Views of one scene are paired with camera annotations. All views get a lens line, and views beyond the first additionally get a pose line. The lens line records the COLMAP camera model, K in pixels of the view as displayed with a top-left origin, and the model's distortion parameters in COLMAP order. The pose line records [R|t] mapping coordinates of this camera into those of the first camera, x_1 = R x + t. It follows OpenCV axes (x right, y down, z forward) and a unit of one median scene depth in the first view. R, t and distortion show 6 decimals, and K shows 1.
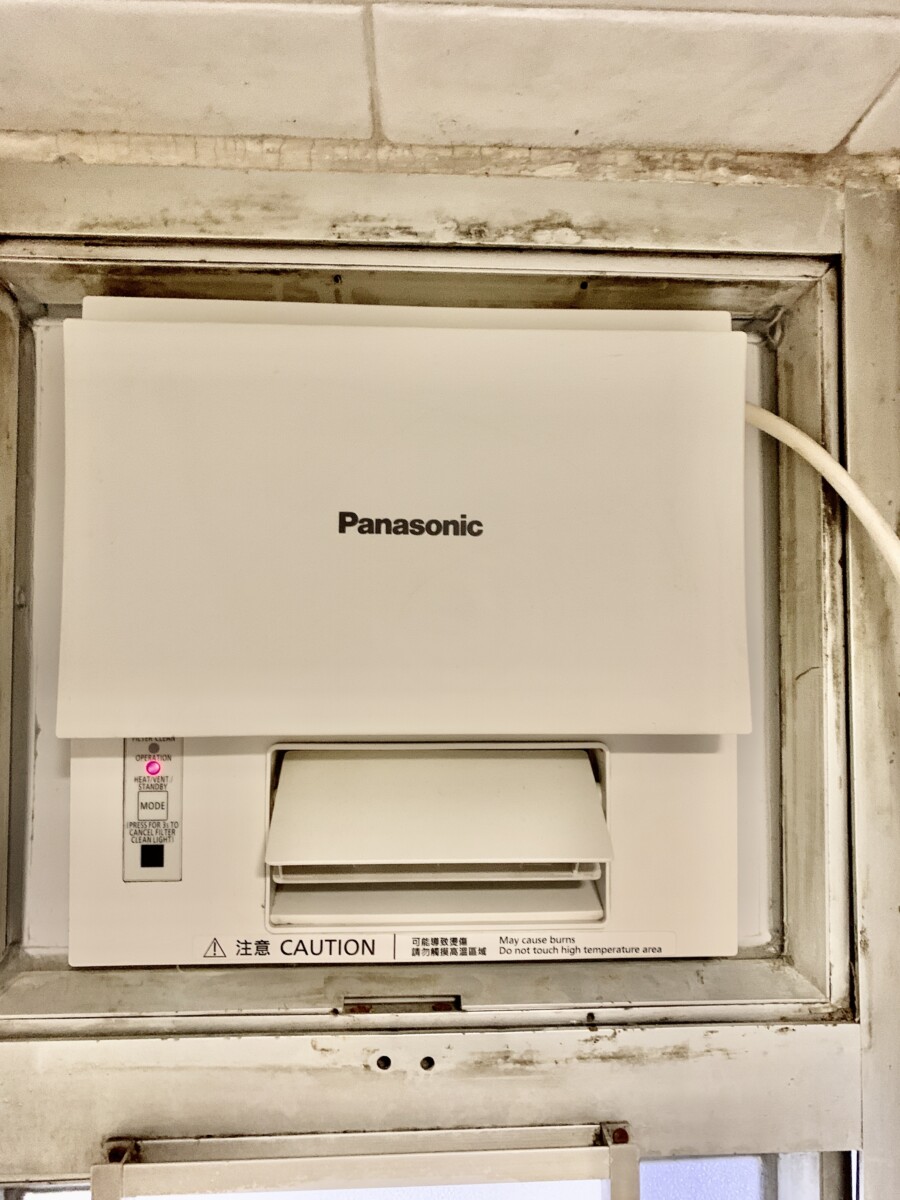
lens RADIAL K [[918.5, 0, 446.5], [0, 918.5, 598.9], [0, 0, 1]] dist [0.004531, -0.002307]
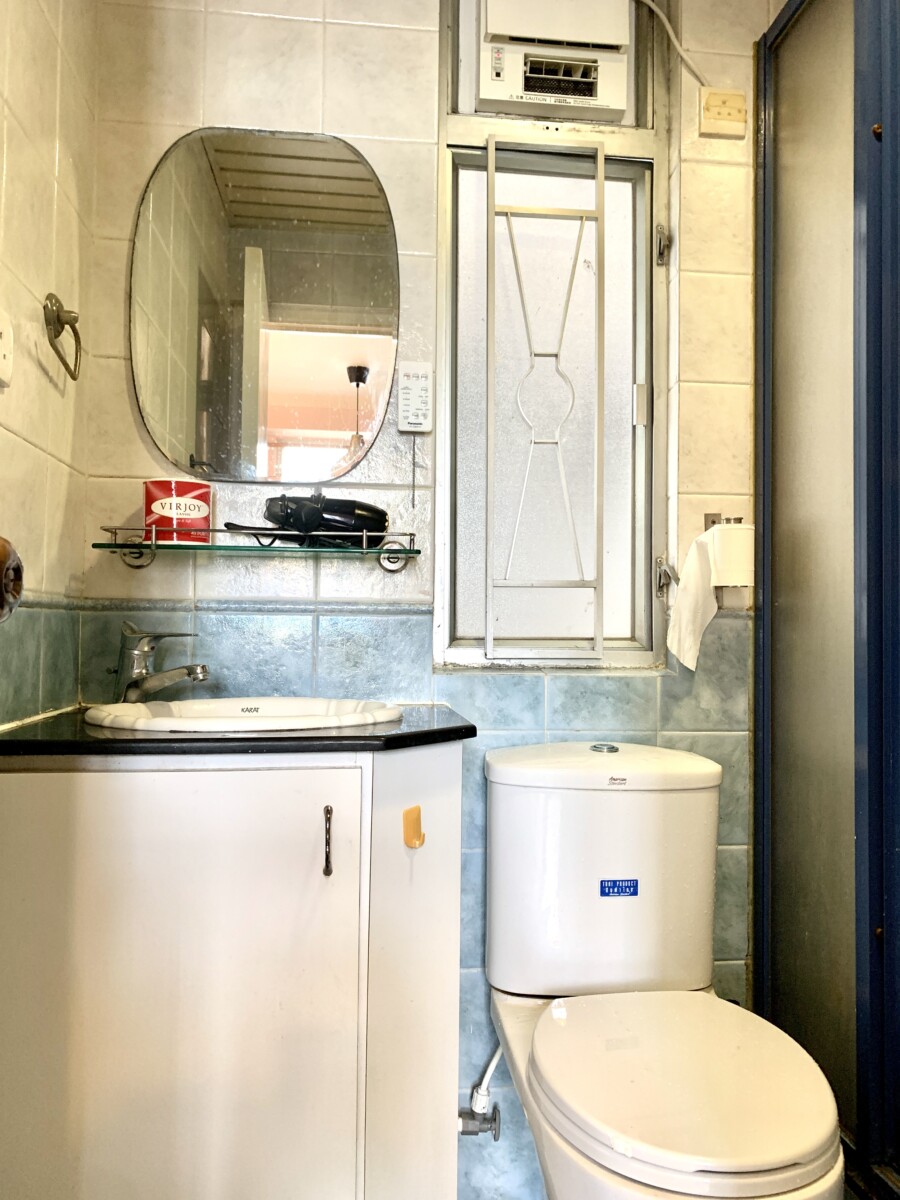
lens RADIAL K [[908.8, 0, 441.0], [0, 908.8, 591.6], [0, 0, 1]] dist [0.087443, -0.096460]
pose [[0.998216, 0.015601, 0.057636, -0.808462], [-0.014589, 0.999733, -0.017932, 2.851727], [-0.057900, 0.017059, 0.998177, -3.406685]]
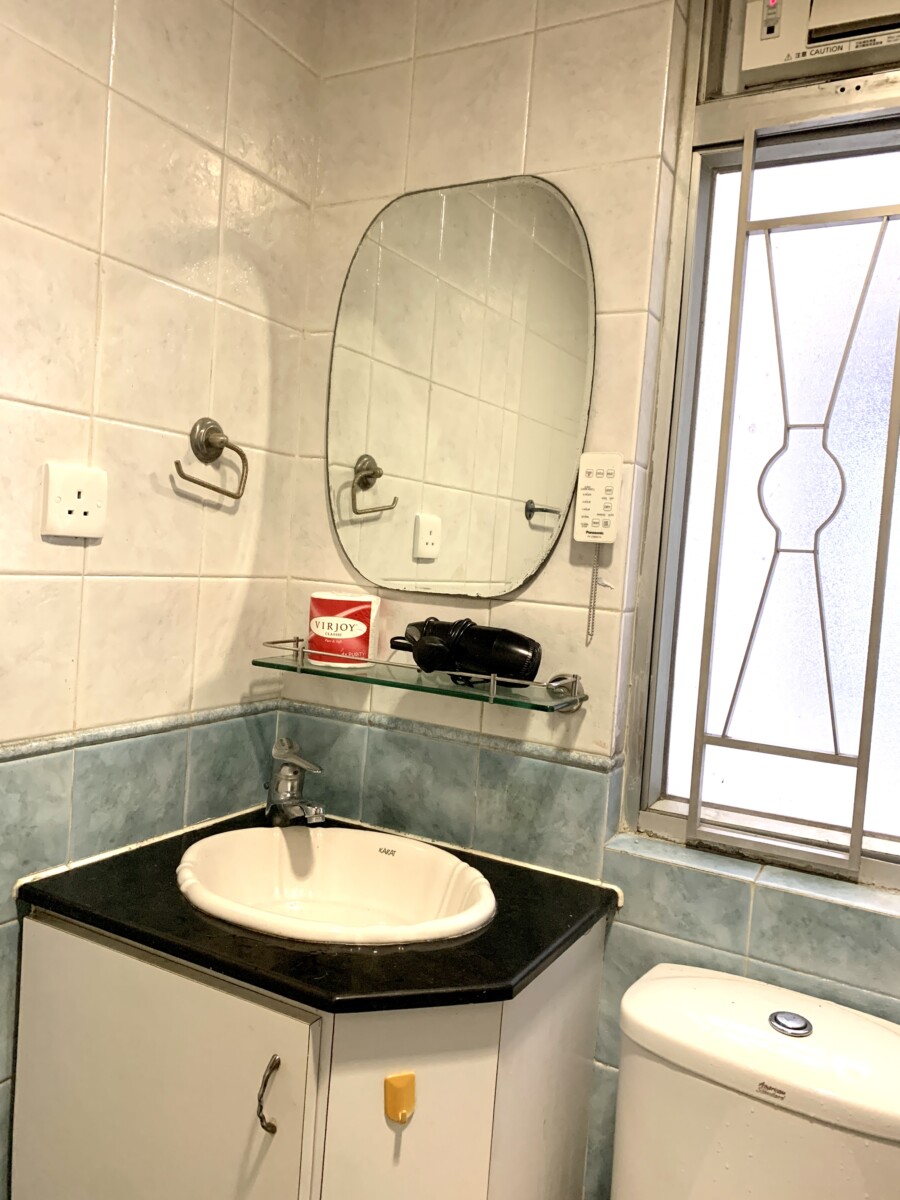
lens RADIAL K [[918.5, 0, 446.5], [0, 918.5, 598.9], [0, 0, 1]] dist [0.004531, -0.002307]
pose [[0.844059, 0.092522, -0.528209, 0.591241], [-0.057161, 0.994915, 0.082930, 2.014971], [0.533196, -0.039805, 0.845055, -2.342172]]
